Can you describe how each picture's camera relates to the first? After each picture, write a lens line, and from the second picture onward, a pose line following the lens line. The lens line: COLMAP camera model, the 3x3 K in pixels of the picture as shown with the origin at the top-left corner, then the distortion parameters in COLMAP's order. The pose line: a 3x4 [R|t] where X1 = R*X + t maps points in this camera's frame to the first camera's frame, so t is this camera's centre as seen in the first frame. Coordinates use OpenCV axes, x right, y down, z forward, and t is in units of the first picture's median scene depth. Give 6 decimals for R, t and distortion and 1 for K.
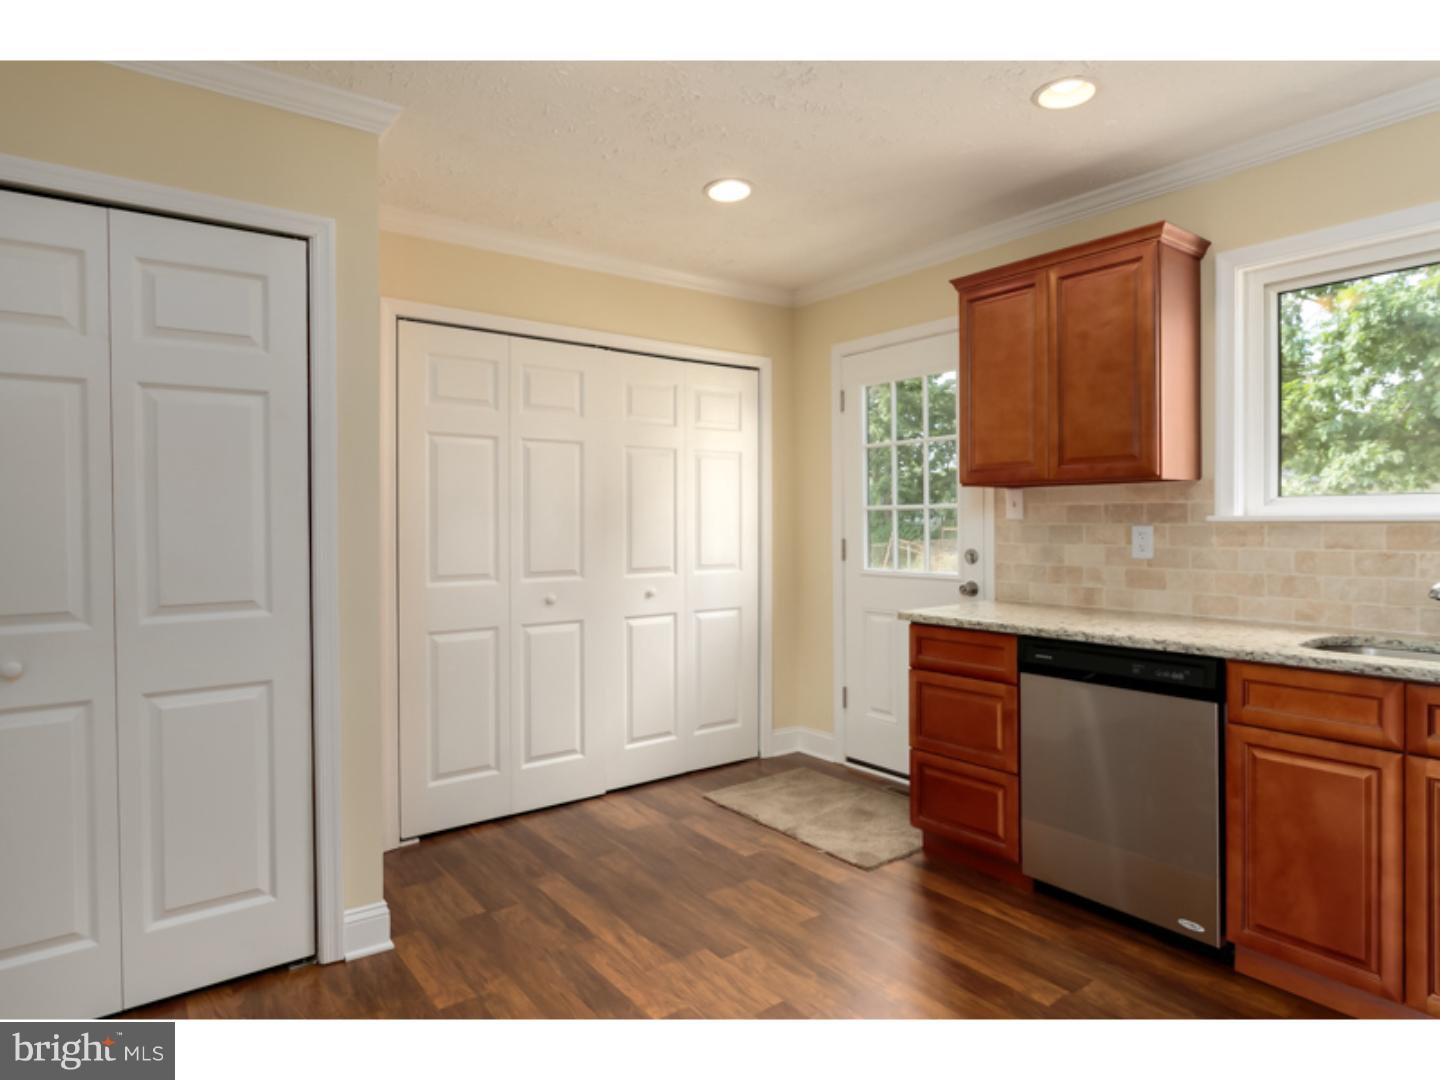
lens RADIAL K [[836.5, 0, 718.1], [0, 836.5, 528.0], [0, 0, 1]] dist [0.004551, -0.000780]
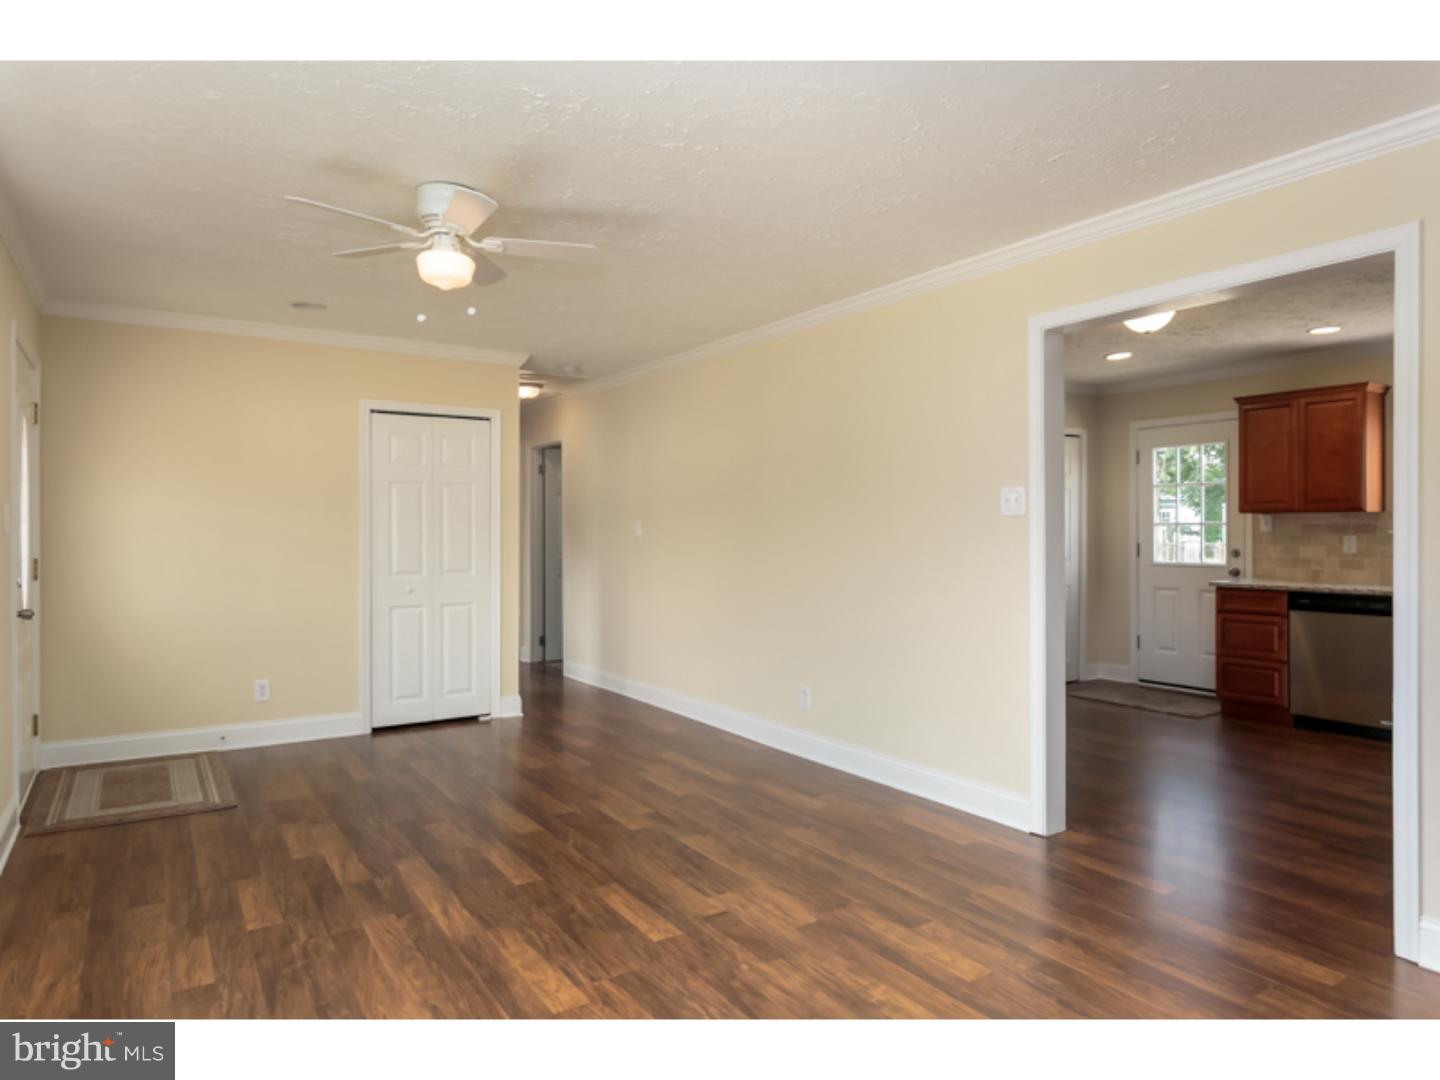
lens RADIAL K [[880.4, 0, 722.1], [0, 880.4, 536.2], [0, 0, 1]] dist [-0.000456, 0.003471]
pose [[0.997958, 0.003474, -0.063783, -0.751819], [-0.003496, 0.999994, -0.000228, 0.004171], [0.063782, 0.000450, 0.997964, -1.028858]]
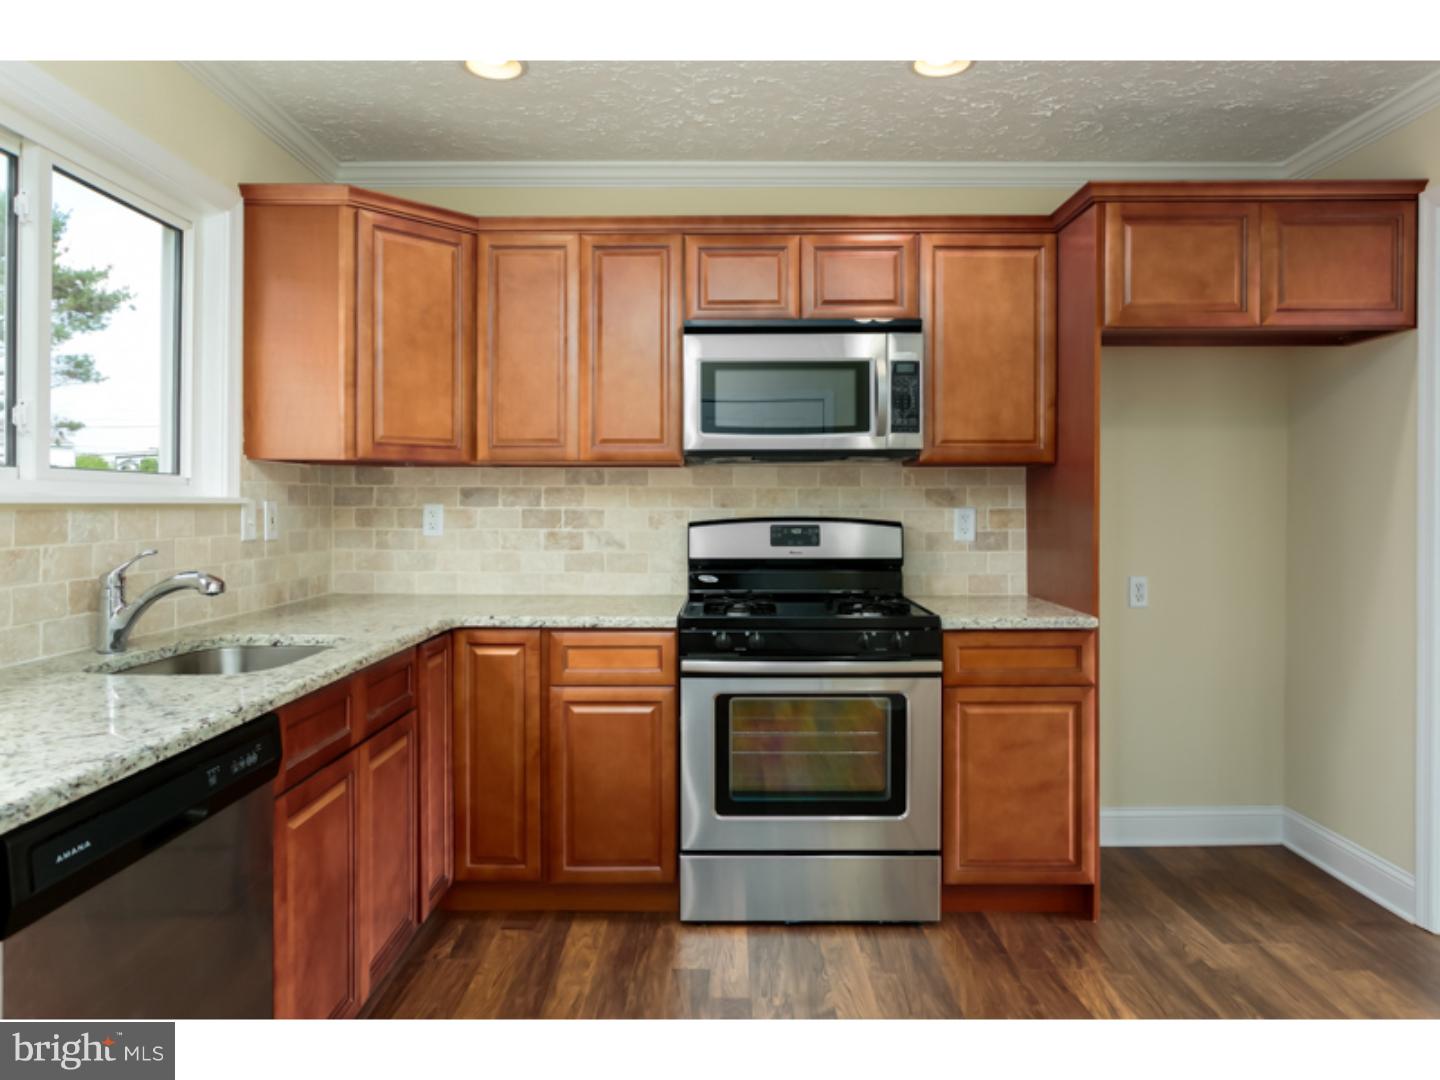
lens RADIAL K [[880.4, 0, 747.7], [0, 880.4, 506.0], [0, 0, 1]] dist [-0.000456, 0.003471]
pose [[-0.797193, 0.002617, 0.603719, -0.094550], [0.006690, 0.999967, 0.004500, -0.004652], [-0.603687, 0.007626, -0.797185, 0.990320]]
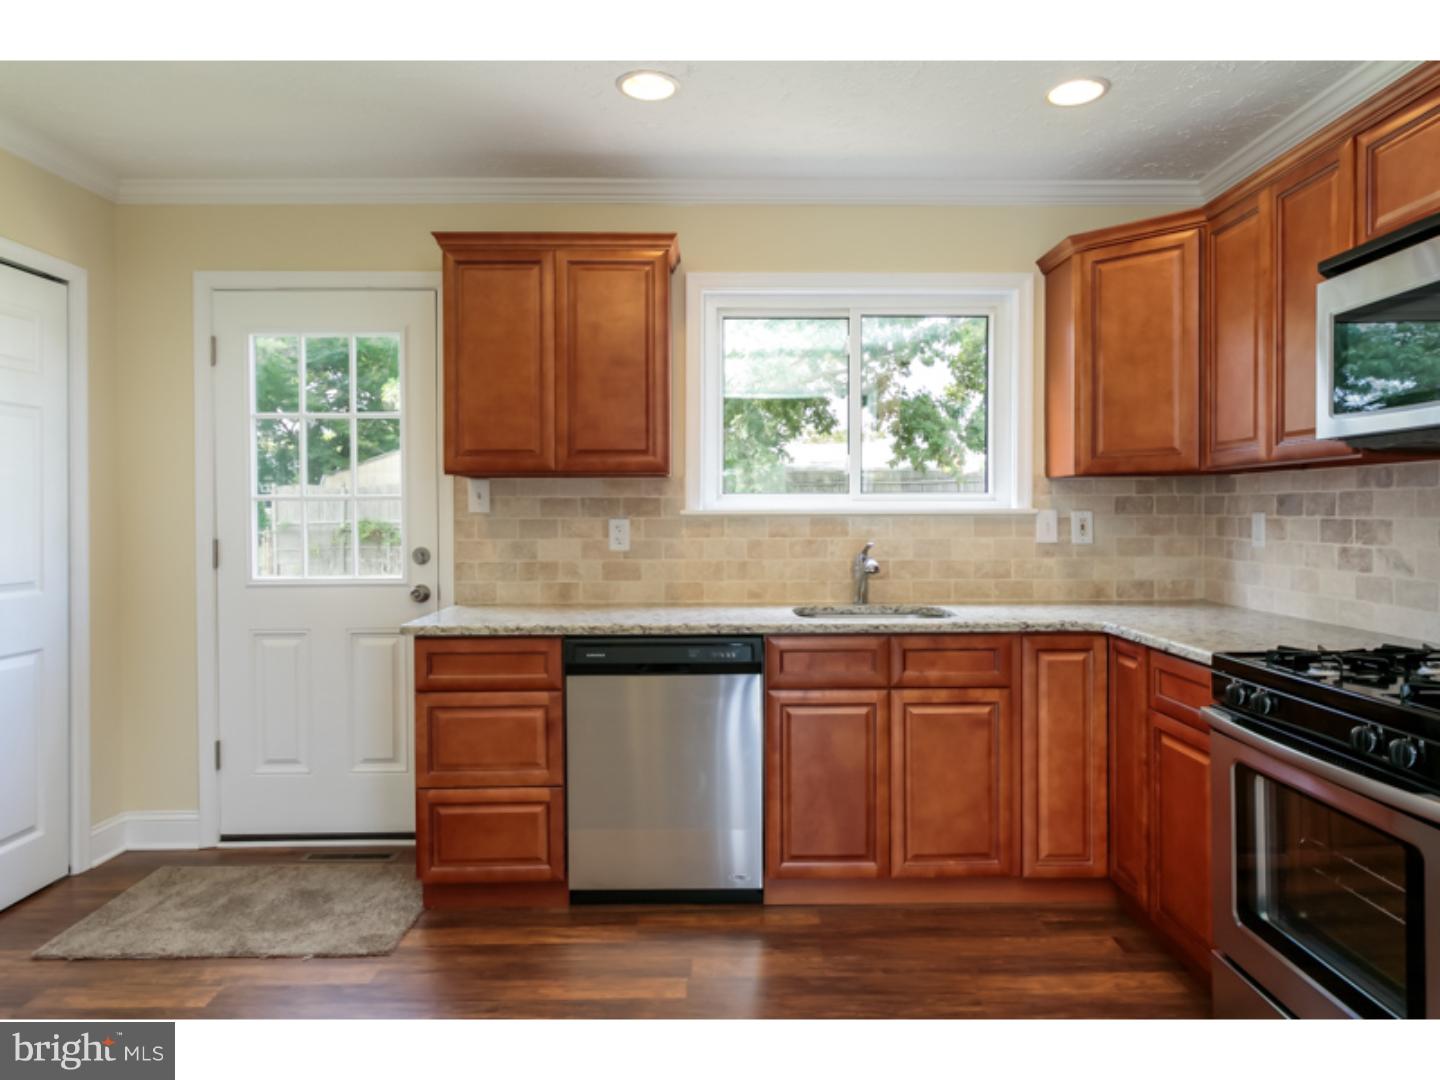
lens RADIAL K [[937.1, 0, 736.1], [0, 937.1, 520.0], [0, 0, 1]] dist [-0.003162, 0.005397]
pose [[0.589192, -0.003385, 0.807986, -0.339799], [0.006743, 0.999977, -0.000728, 0.000185], [-0.807965, 0.005877, 0.589201, 0.207191]]
